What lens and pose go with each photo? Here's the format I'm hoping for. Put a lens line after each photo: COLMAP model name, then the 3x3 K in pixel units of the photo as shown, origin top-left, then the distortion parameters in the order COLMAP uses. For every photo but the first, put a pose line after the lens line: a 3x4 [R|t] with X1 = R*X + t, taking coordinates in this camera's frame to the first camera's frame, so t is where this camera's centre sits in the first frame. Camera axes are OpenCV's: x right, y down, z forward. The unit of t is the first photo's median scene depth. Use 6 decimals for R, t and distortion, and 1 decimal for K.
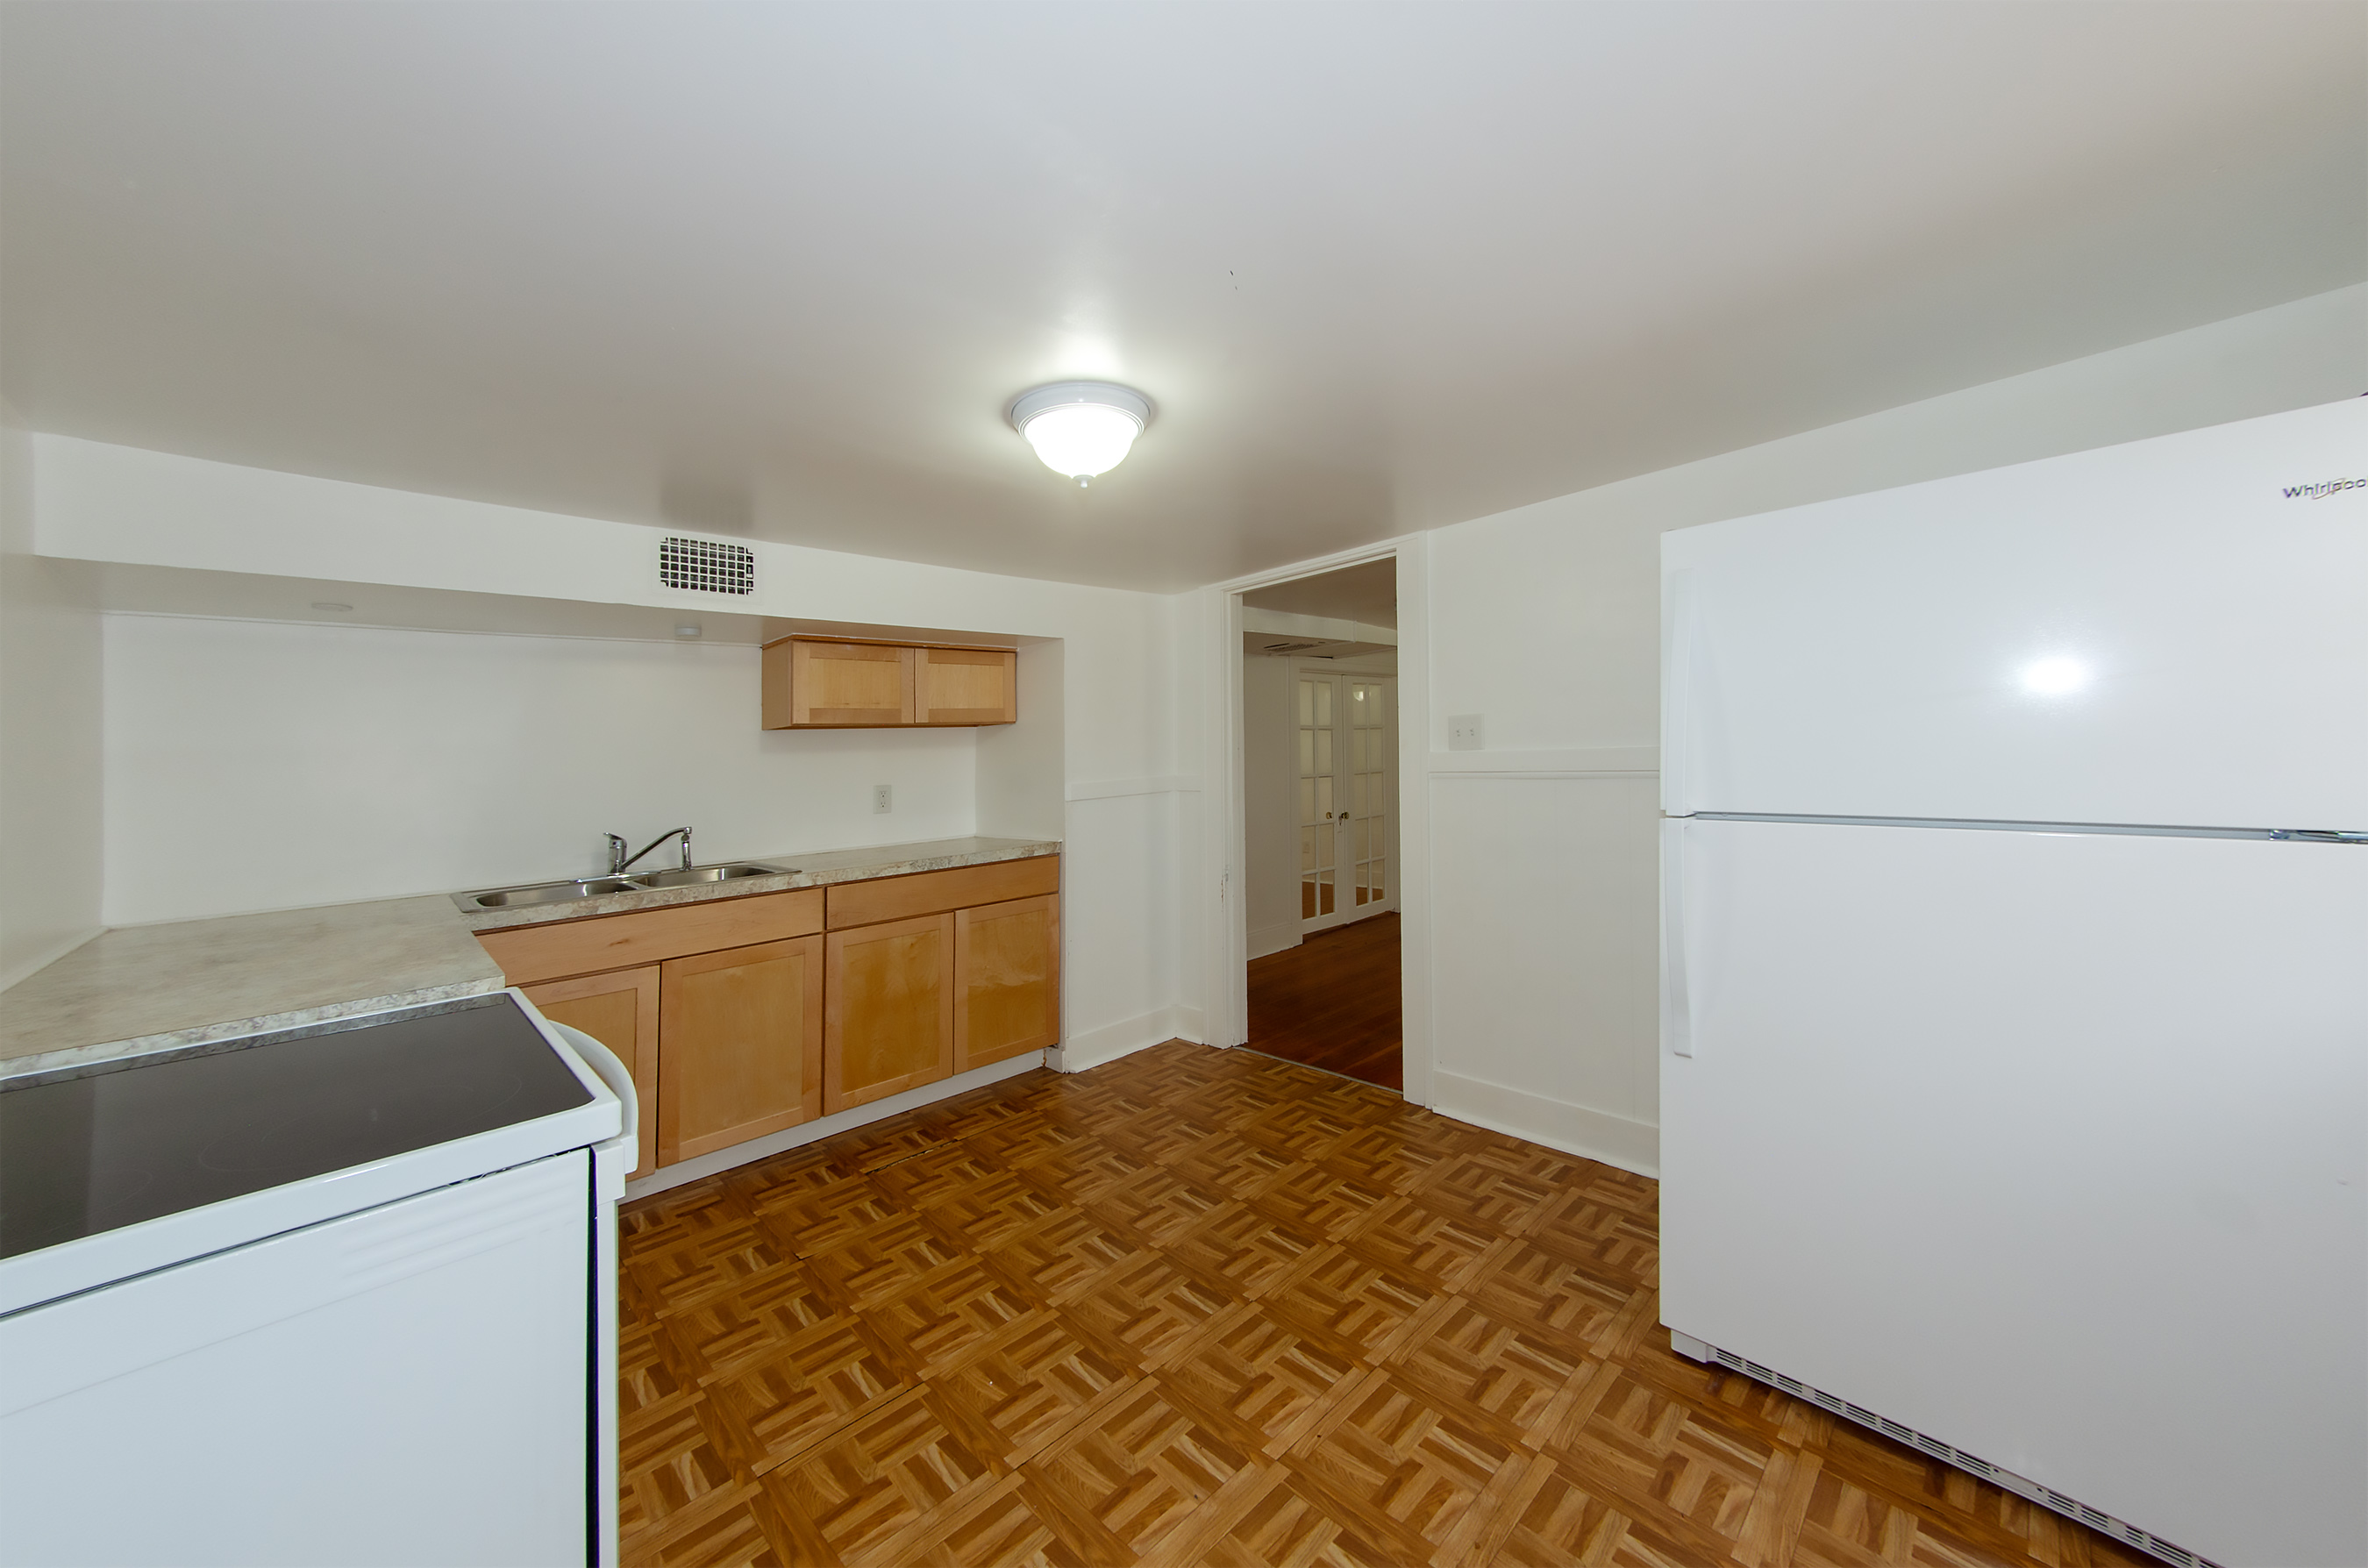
lens RADIAL K [[842.9, 0, 1175.0], [0, 842.9, 784.6], [0, 0, 1]] dist [0.062835, 0.000147]
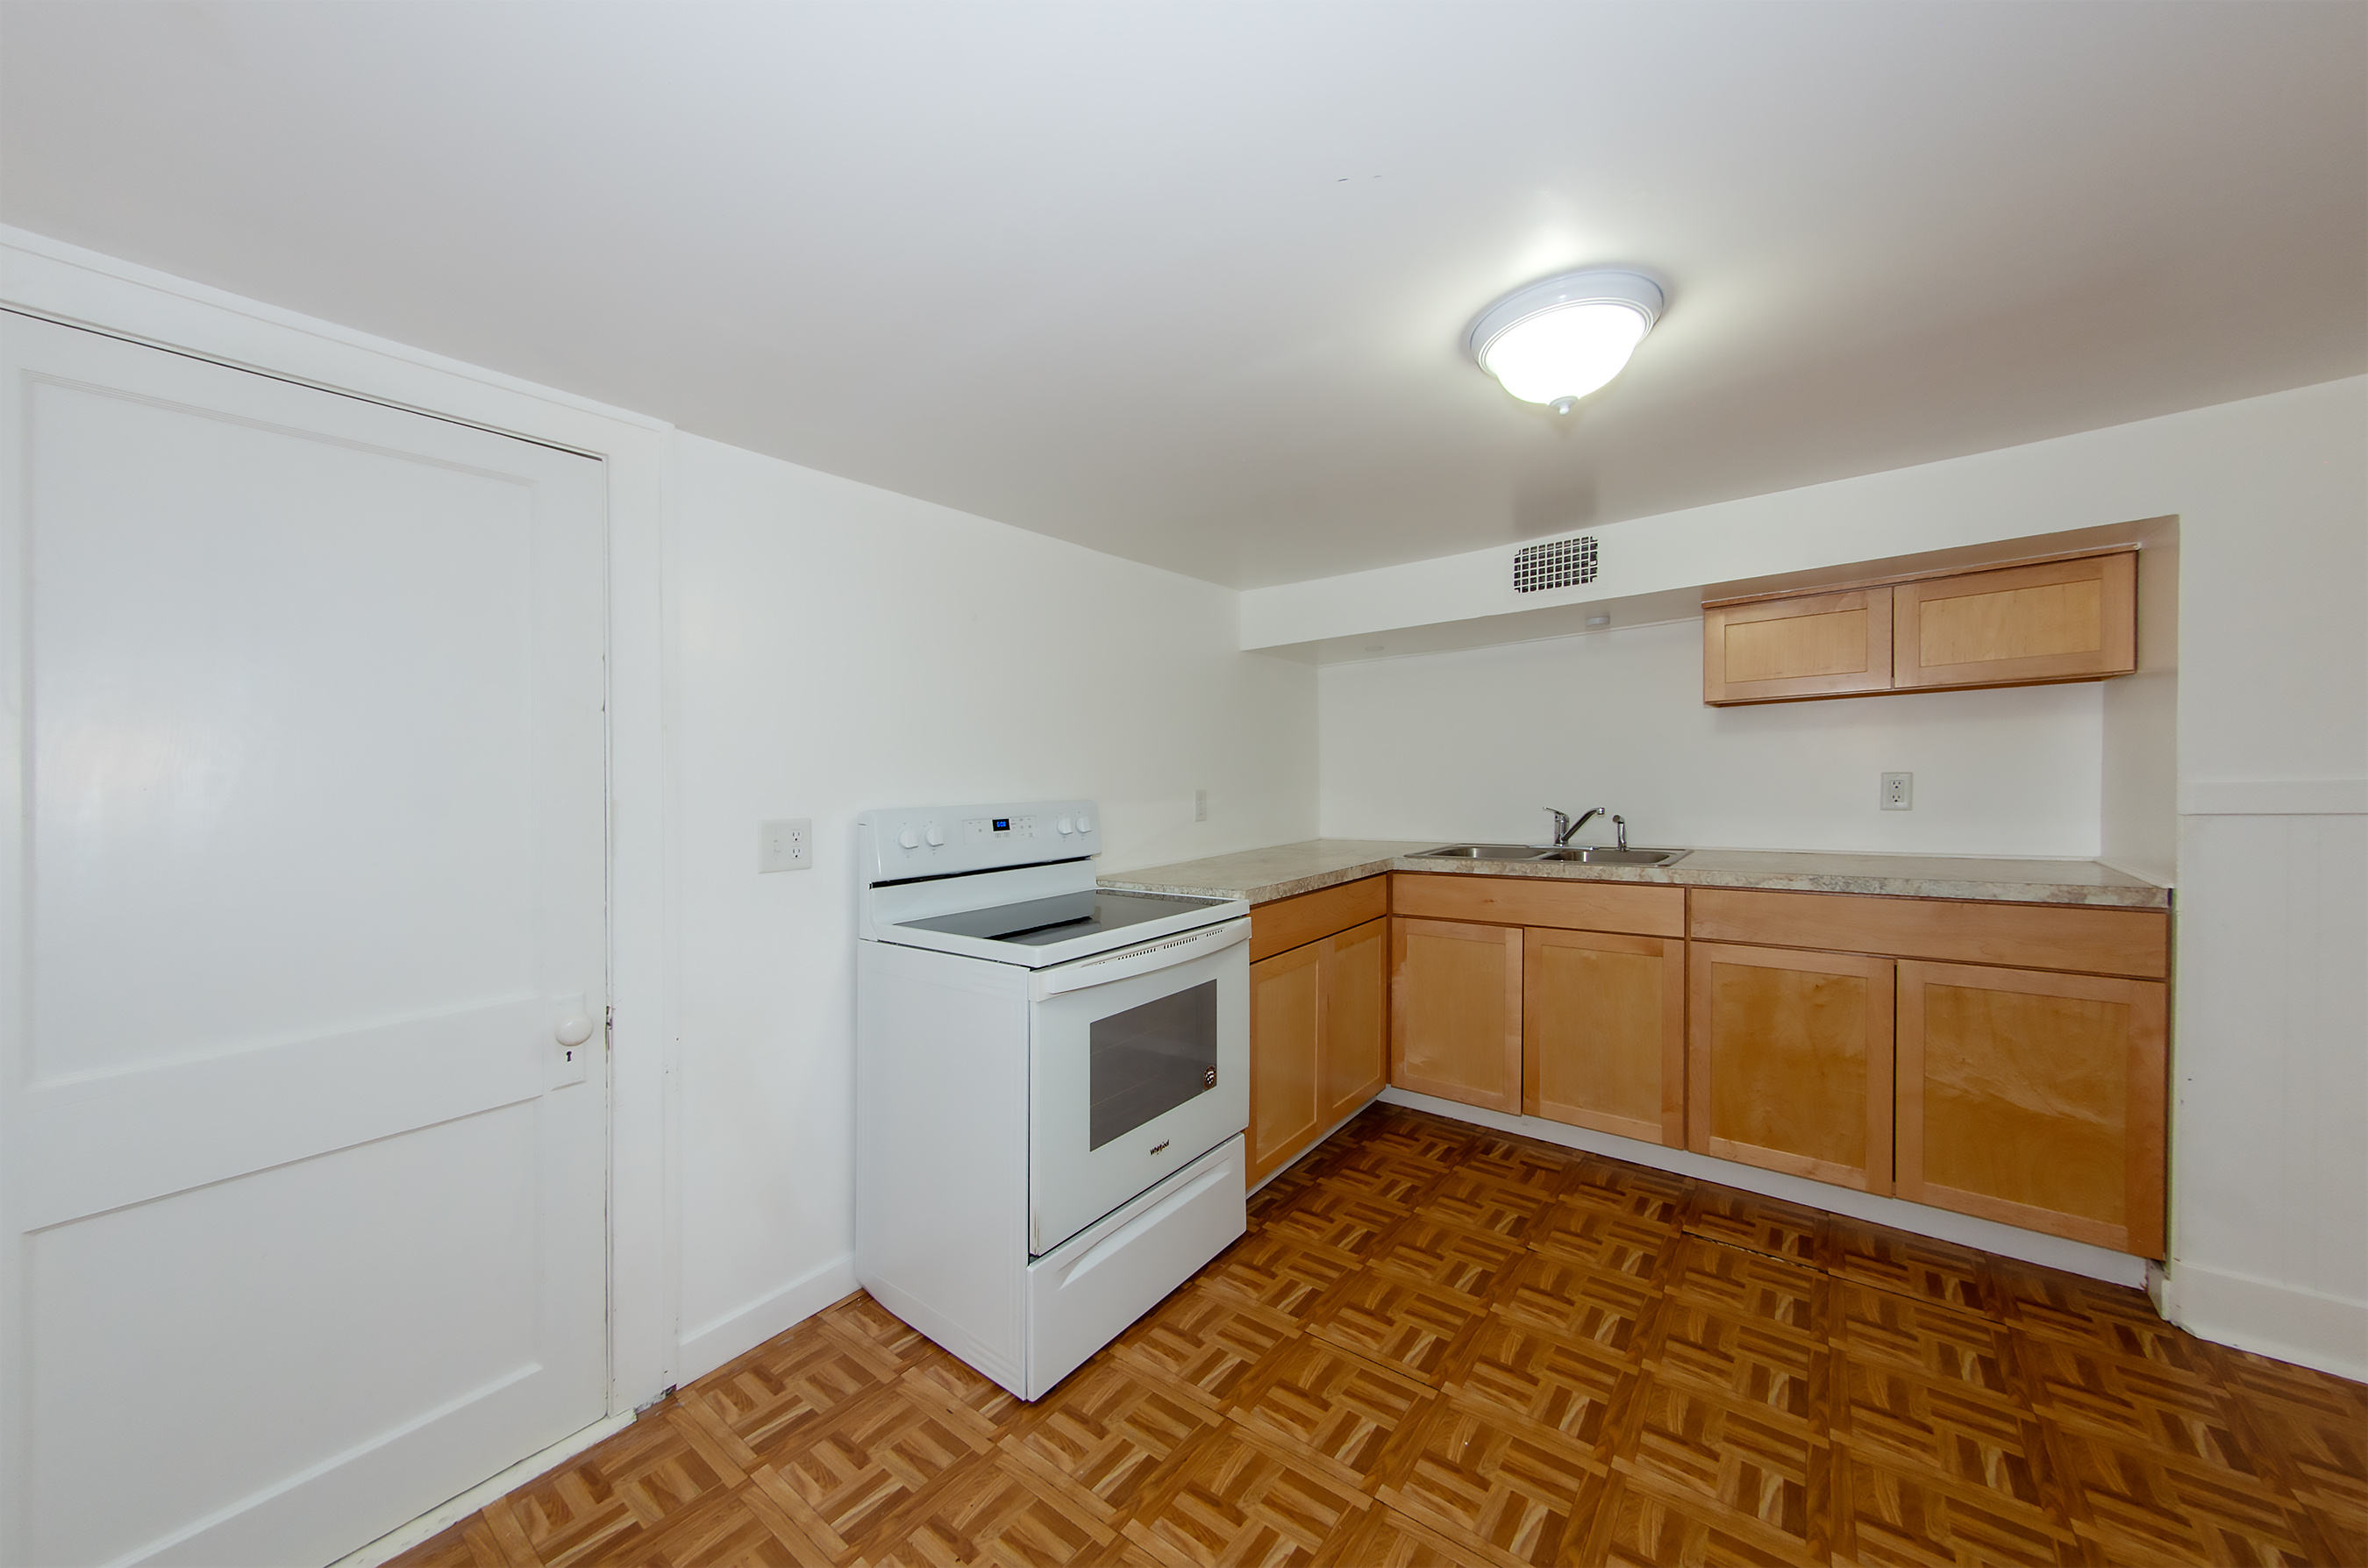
lens RADIAL K [[841.8, 0, 1178.2], [0, 841.8, 759.0], [0, 0, 1]] dist [-0.021752, 0.000331]
pose [[0.136957, 0.004233, -0.990568, 0.403036], [-0.024900, 0.999690, 0.000829, -0.004283], [0.990264, 0.024551, 0.137020, 0.395502]]
